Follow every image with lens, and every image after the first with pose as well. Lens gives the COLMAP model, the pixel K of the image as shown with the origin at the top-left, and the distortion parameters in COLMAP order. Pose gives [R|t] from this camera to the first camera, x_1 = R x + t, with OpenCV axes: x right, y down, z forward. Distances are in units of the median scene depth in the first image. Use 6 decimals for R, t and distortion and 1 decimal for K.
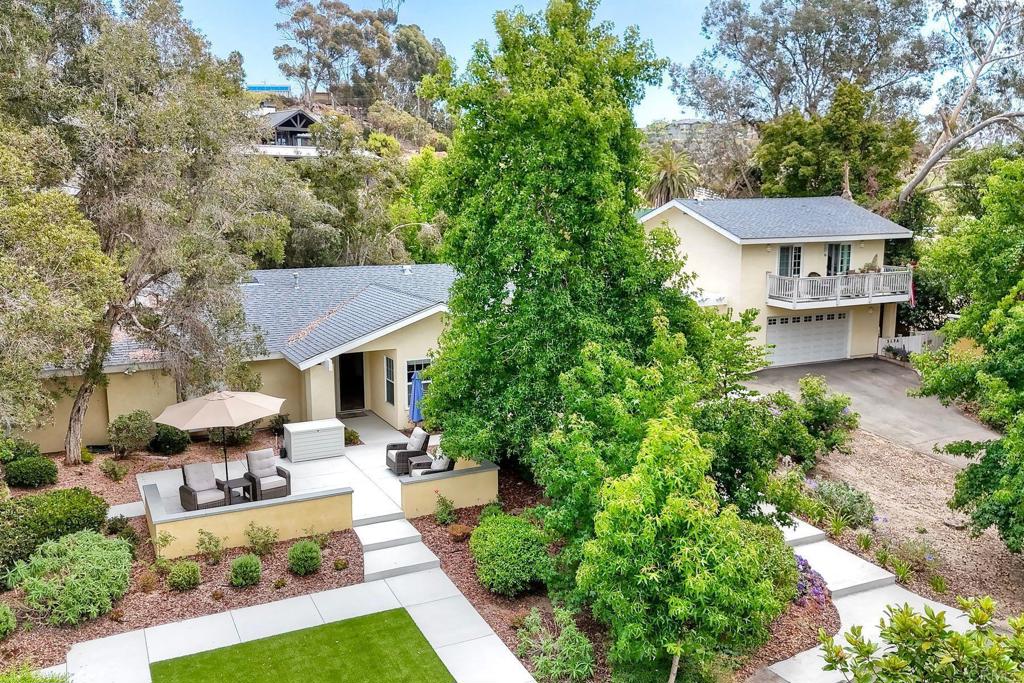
lens RADIAL K [[899.6, 0, 512.0], [0, 899.6, 341.5], [0, 0, 1]] dist [0.073037, -0.071107]
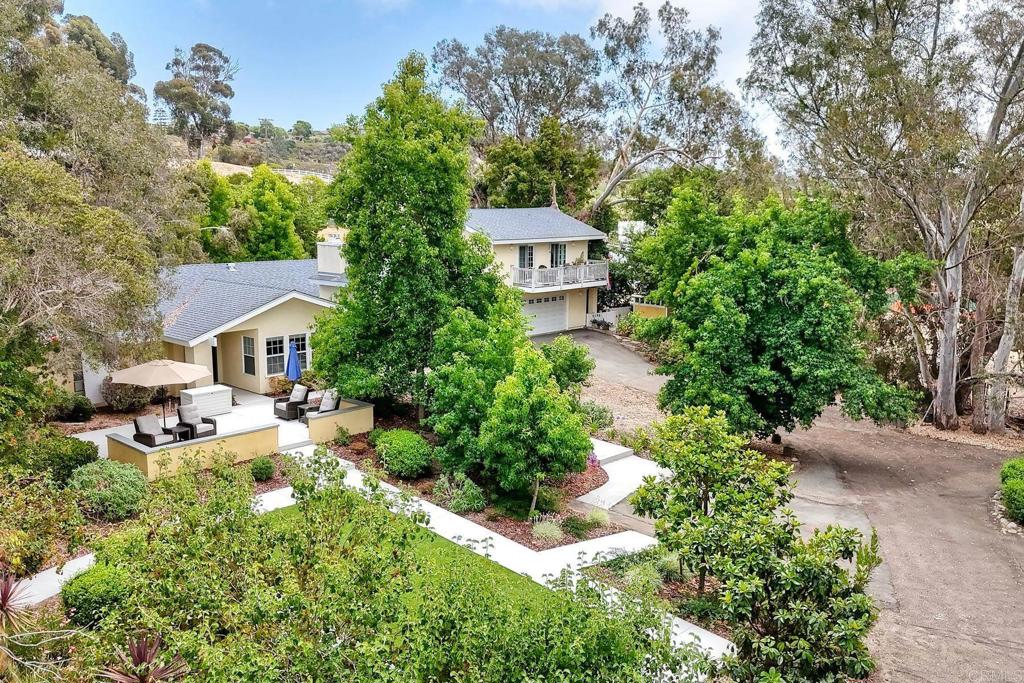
lens RADIAL K [[899.6, 0, 512.0], [0, 899.6, 341.5], [0, 0, 1]] dist [0.073037, -0.071107]
pose [[0.939214, -0.047292, 0.340059, -0.269026], [0.048280, 0.998818, 0.005560, 0.042678], [-0.339920, 0.011196, 0.940388, -0.364368]]
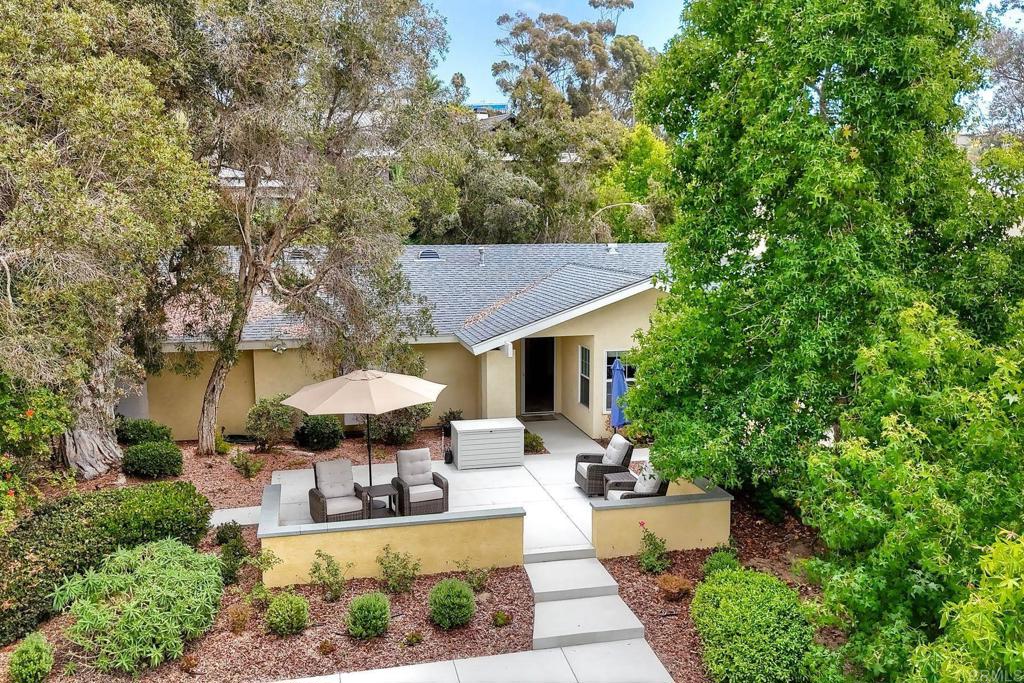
lens RADIAL K [[899.3, 0, 503.5], [0, 899.3, 333.9], [0, 0, 1]] dist [0.135342, -0.194924]
pose [[0.971421, 0.031011, -0.235328, -0.023812], [-0.038880, 0.998827, -0.028875, 0.038689], [0.234157, 0.037199, 0.971487, 0.254485]]
